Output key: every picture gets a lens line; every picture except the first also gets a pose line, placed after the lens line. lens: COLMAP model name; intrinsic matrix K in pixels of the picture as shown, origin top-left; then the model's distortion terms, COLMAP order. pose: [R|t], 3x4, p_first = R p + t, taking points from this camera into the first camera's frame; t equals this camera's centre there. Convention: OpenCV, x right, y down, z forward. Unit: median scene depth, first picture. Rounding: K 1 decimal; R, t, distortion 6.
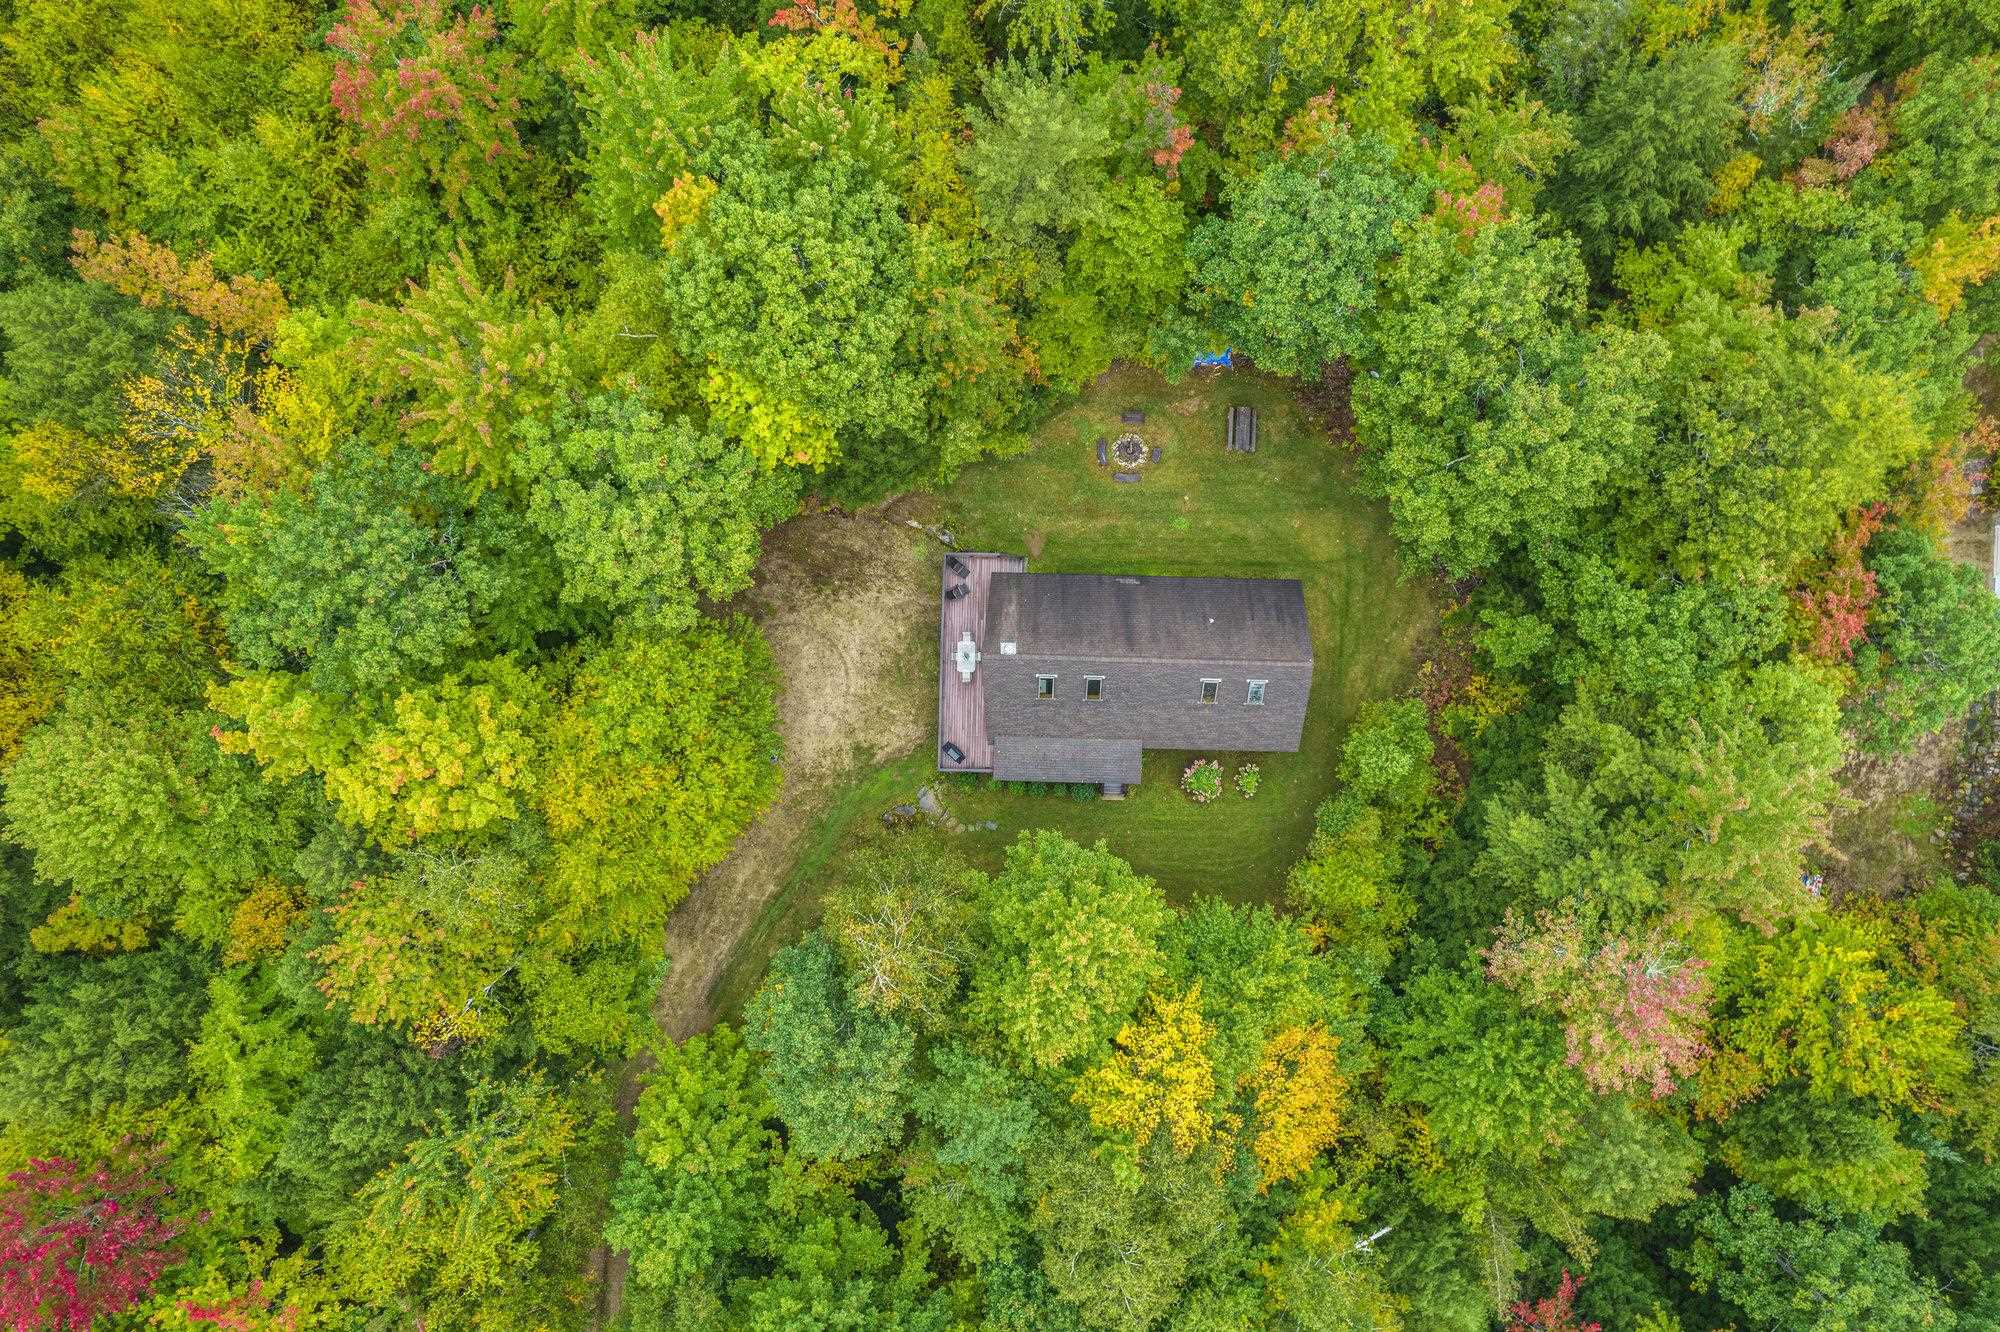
lens RADIAL K [[1329.7, 0, 1000.0], [0, 1329.7, 666.0], [0, 0, 1]] dist [-0.099468, 0.092116]
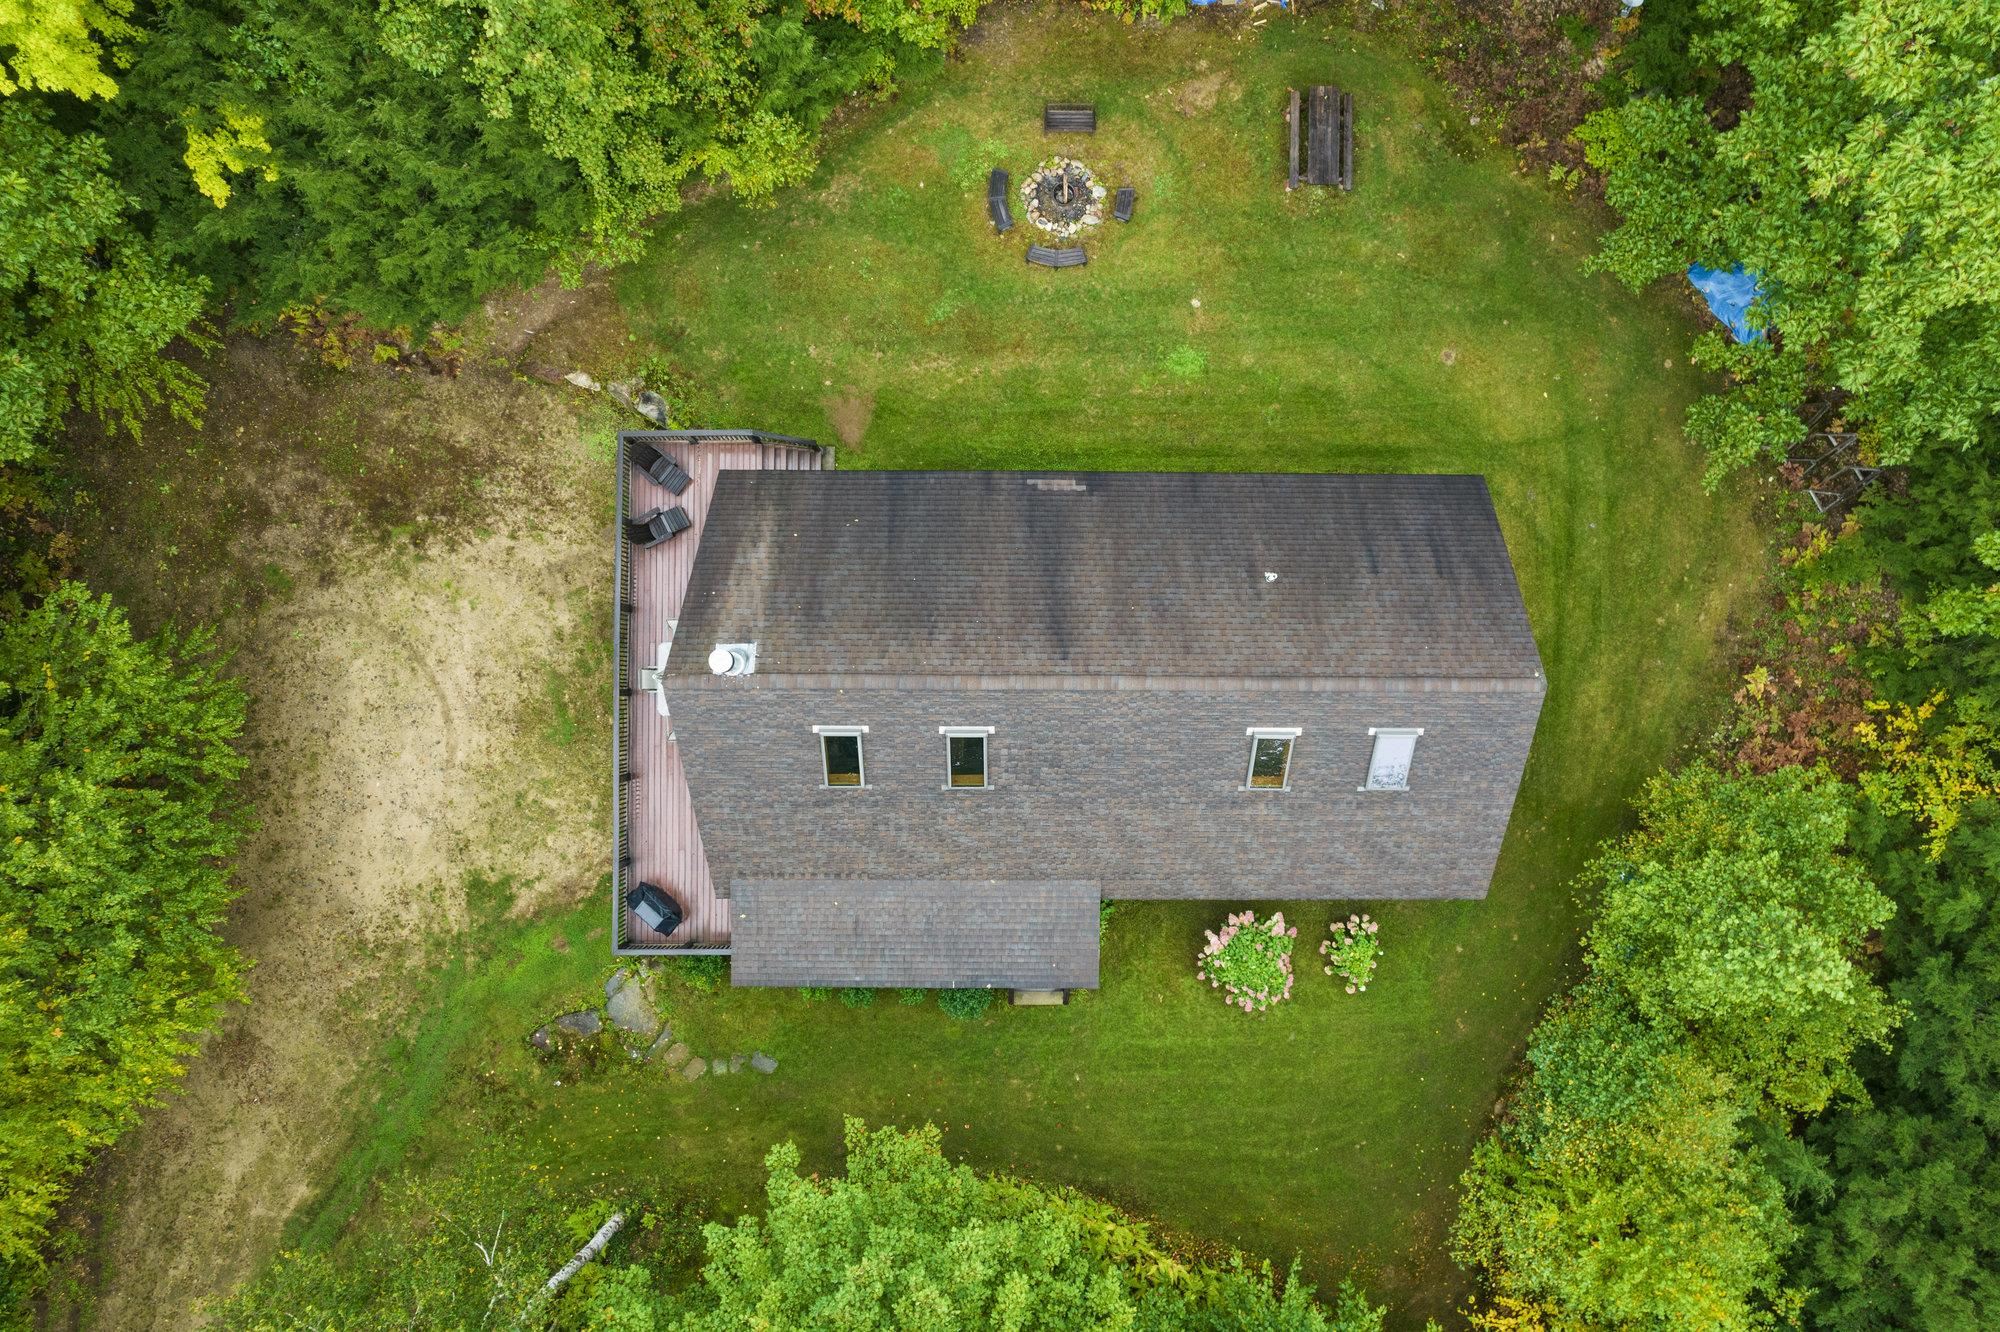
lens RADIAL K [[1329.7, 0, 1000.0], [0, 1329.7, 666.0], [0, 0, 1]] dist [-0.099468, 0.092116]
pose [[0.999798, -0.020089, -0.000204, 0.074545], [0.020089, 0.999798, 0.000877, -0.009385], [0.000186, -0.000881, 1.000000, 0.570769]]
